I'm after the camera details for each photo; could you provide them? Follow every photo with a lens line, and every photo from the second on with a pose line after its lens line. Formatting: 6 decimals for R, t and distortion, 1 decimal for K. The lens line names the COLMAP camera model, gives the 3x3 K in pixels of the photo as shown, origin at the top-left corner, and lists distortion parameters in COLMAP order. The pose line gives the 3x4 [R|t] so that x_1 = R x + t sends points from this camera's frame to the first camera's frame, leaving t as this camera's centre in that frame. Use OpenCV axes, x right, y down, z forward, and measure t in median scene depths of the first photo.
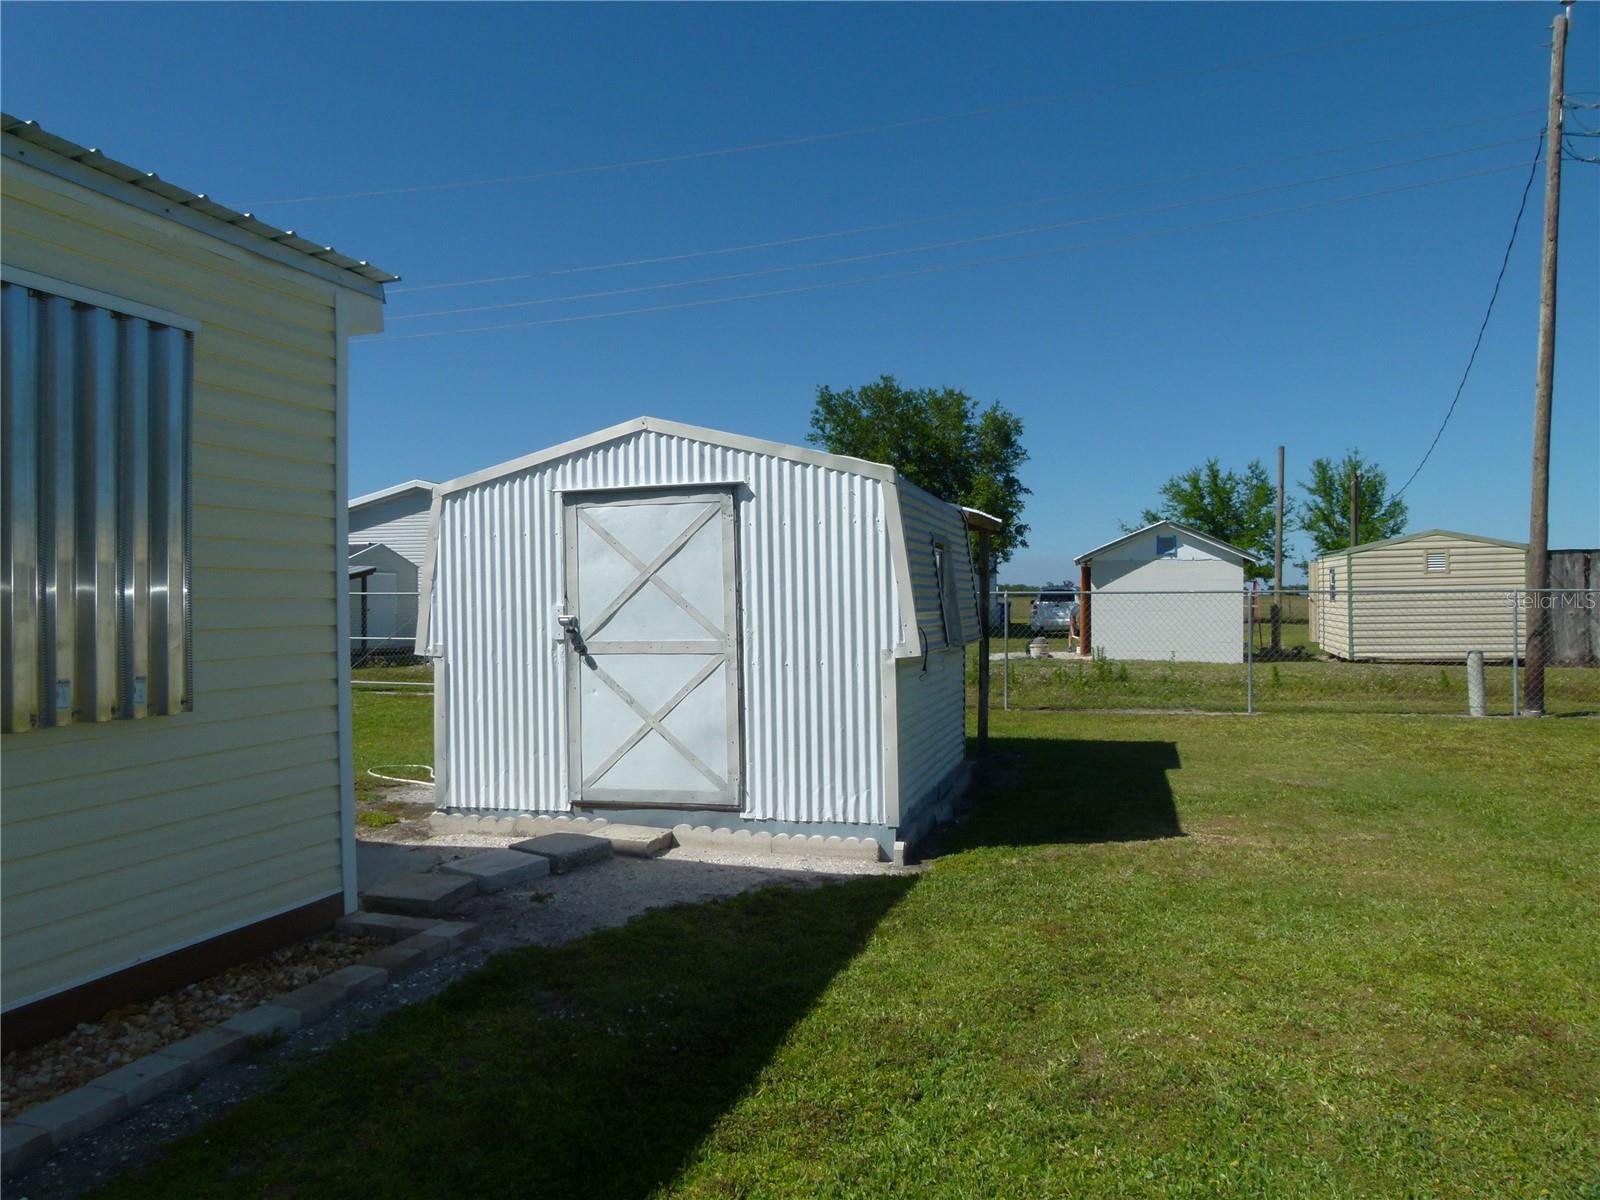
lens RADIAL K [[1196.1, 0, 790.8], [0, 1196.1, 599.5], [0, 0, 1]] dist [-0.049521, 0.041468]
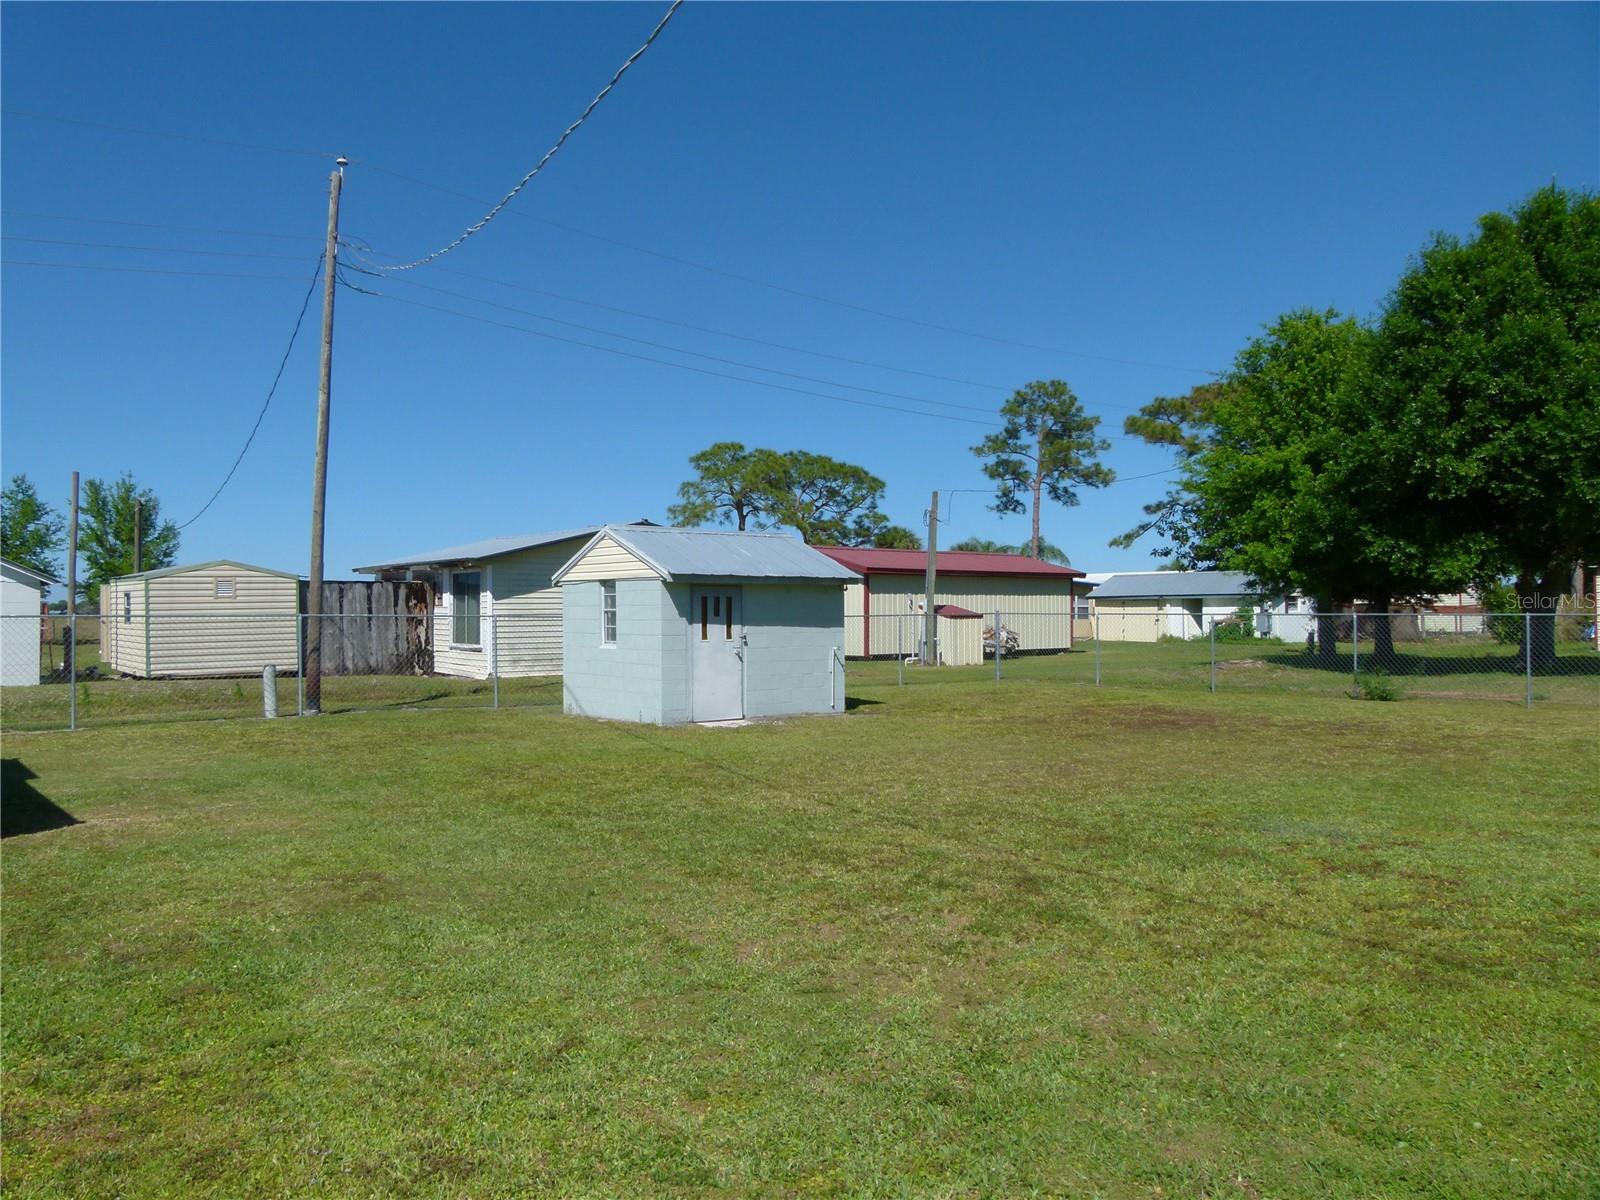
lens RADIAL K [[1196.1, 0, 790.8], [0, 1196.1, 599.5], [0, 0, 1]] dist [-0.049521, 0.041468]
pose [[0.564642, 0.011746, 0.825252, -0.088143], [0.001214, 0.999886, -0.015062, -0.003365], [-0.825335, 0.009507, 0.564564, -0.095003]]
